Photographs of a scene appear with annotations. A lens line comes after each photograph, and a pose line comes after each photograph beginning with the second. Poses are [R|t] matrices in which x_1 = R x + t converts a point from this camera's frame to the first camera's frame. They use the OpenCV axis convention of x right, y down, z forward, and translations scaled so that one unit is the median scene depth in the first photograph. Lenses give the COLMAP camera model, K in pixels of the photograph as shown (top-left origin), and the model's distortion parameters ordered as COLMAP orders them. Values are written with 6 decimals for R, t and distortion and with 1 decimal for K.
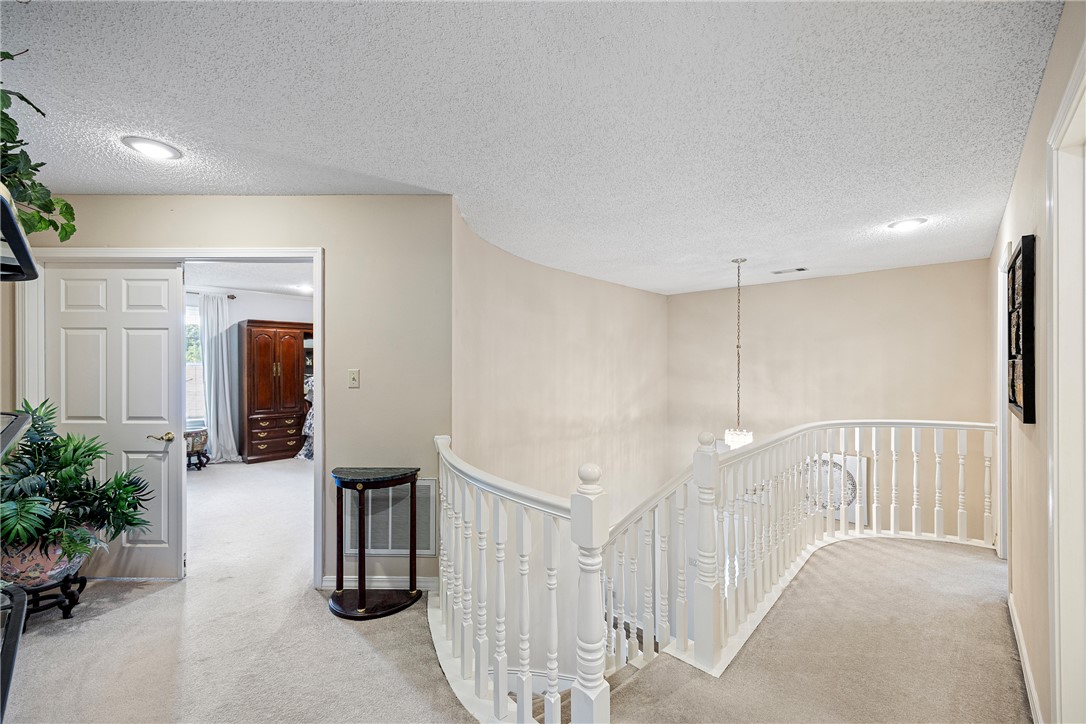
lens RADIAL K [[431.9, 0, 550.3], [0, 431.9, 358.9], [0, 0, 1]] dist [-0.000977, -0.000195]
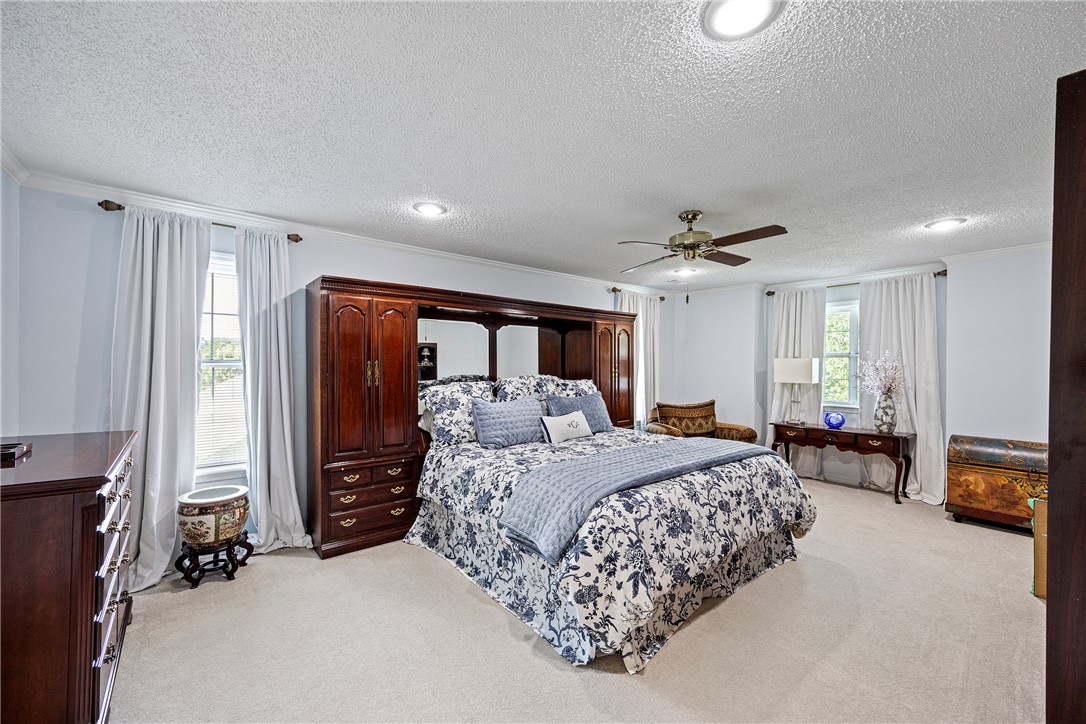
lens RADIAL K [[431.9, 0, 550.3], [0, 431.9, 358.9], [0, 0, 1]] dist [-0.000977, -0.000195]
pose [[0.991841, 0.004058, -0.127415, -0.358816], [-0.003687, 0.999988, 0.003151, 0.003863], [0.127426, -0.002656, 0.991844, 0.514463]]
